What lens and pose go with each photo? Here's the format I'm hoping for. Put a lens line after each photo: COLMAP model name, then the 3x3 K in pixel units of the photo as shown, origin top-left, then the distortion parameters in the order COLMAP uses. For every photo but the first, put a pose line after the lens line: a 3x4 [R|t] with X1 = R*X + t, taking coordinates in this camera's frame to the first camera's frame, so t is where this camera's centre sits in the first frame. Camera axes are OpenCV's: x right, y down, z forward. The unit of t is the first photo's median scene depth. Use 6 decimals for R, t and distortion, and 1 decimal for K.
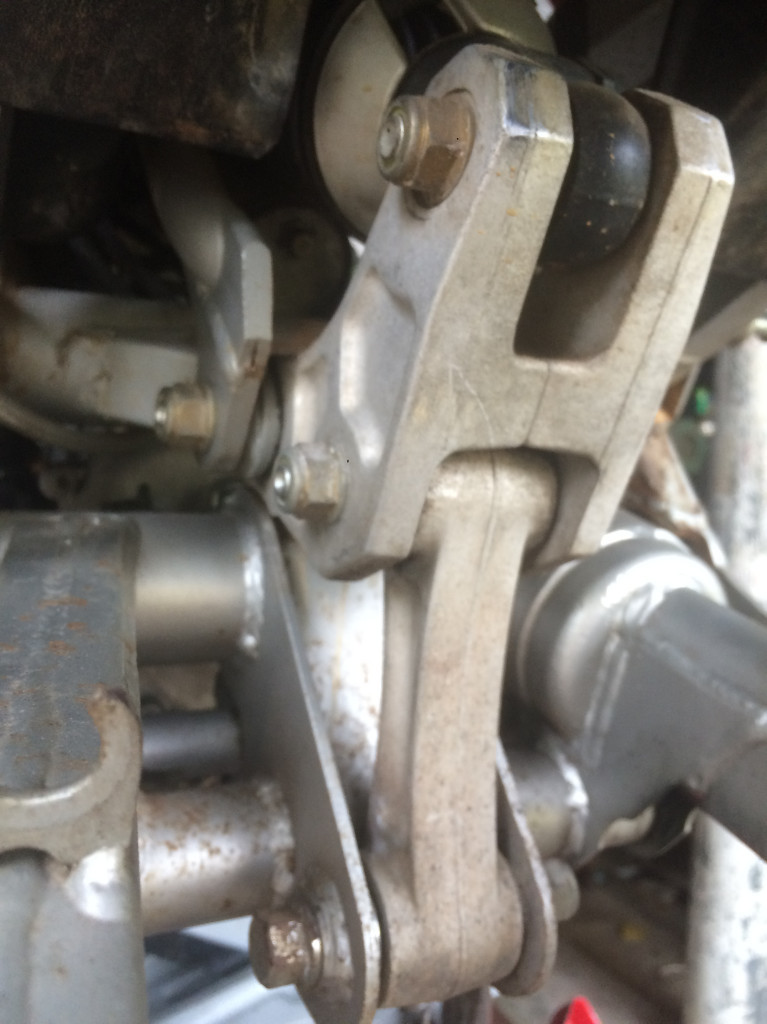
lens RADIAL K [[878.2, 0, 383.5], [0, 878.2, 512.0], [0, 0, 1]] dist [0.001653, -0.002510]
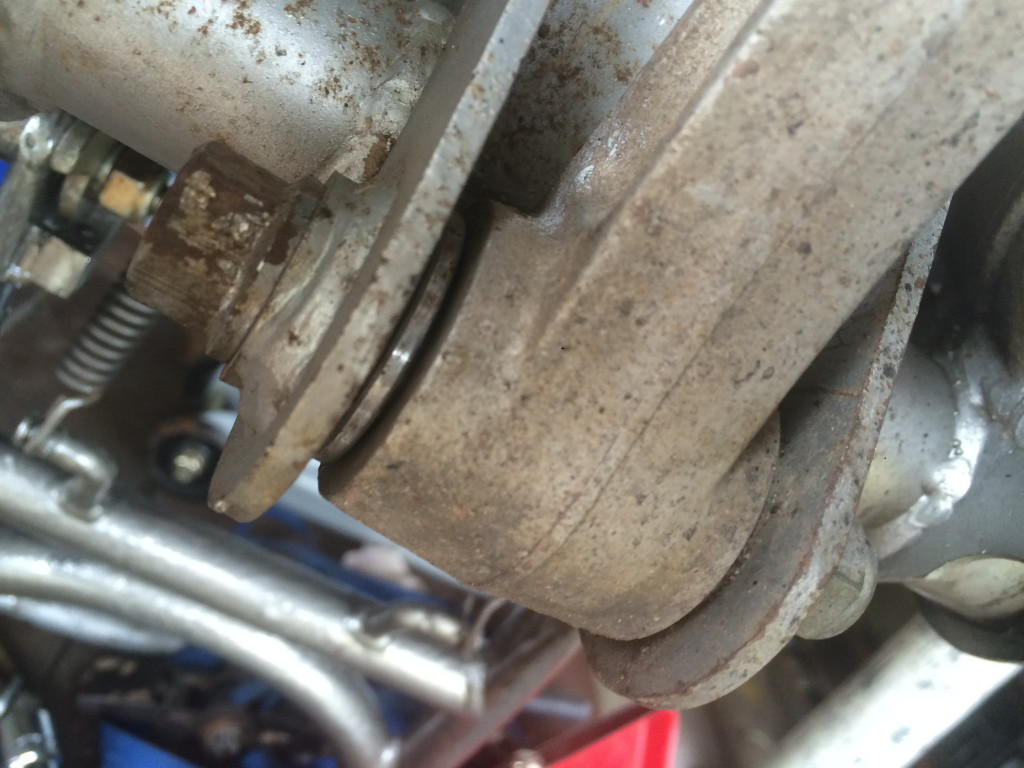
lens RADIAL K [[878.2, 0, 512.0], [0, 878.2, 384.0], [0, 0, 1]] dist [0.001653, -0.002510]
pose [[0.790449, 0.596697, -0.138361, 0.079712], [-0.531540, 0.780460, 0.329163, 0.302428], [0.304396, -0.186642, 0.934081, 0.578129]]
